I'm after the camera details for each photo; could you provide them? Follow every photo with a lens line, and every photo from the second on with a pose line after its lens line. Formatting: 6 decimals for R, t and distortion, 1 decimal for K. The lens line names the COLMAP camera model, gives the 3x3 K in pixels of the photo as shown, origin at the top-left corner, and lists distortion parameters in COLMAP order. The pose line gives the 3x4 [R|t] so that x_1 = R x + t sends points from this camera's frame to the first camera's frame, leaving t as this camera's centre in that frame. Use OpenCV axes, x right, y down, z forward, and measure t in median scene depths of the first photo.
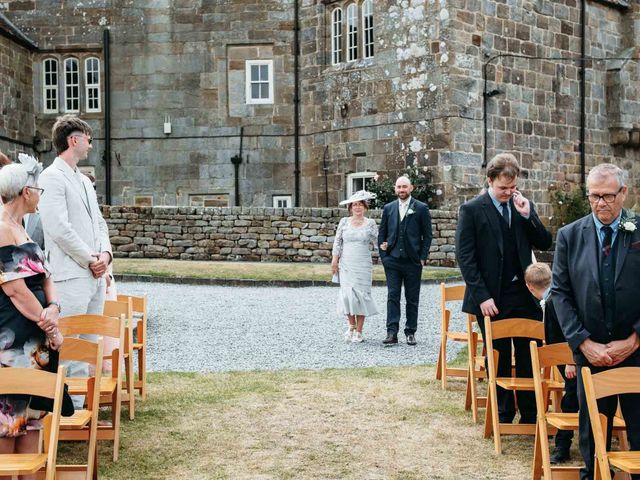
lens RADIAL K [[1003.5, 0, 320.0], [0, 1003.5, 240.0], [0, 0, 1]] dist [0.013591, 0.204157]
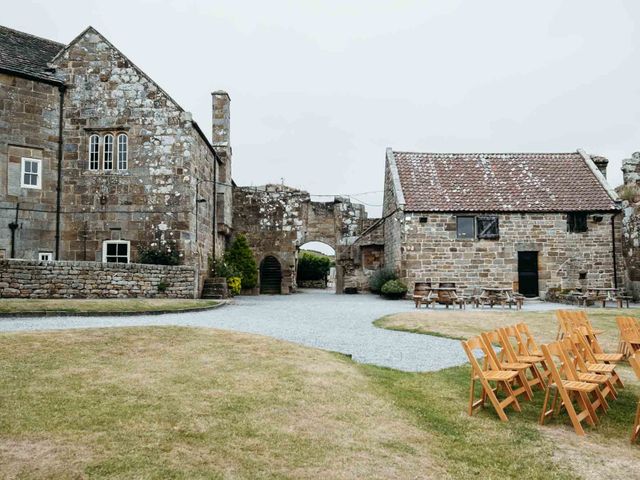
lens RADIAL K [[530.8, 0, 320.0], [0, 530.8, 240.0], [0, 0, 1]] dist [-0.005460, -0.001070]
pose [[0.683357, 0.053696, 0.728107, -0.351930], [-0.002353, 0.997448, -0.071351, -0.008398], [-0.730081, 0.047045, 0.681739, 0.191792]]
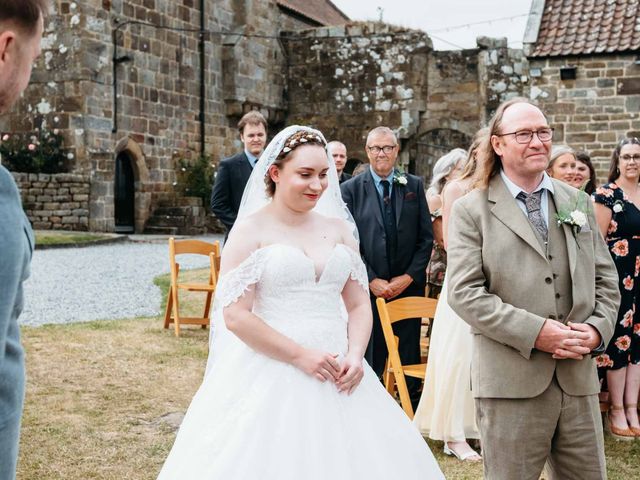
lens RADIAL K [[1003.5, 0, 320.0], [0, 1003.5, 240.0], [0, 0, 1]] dist [0.013591, 0.204157]
pose [[0.916596, -0.007547, 0.399742, -0.048811], [-0.004790, 0.999543, 0.029855, 0.004167], [-0.399785, -0.029280, 0.916141, -0.009013]]
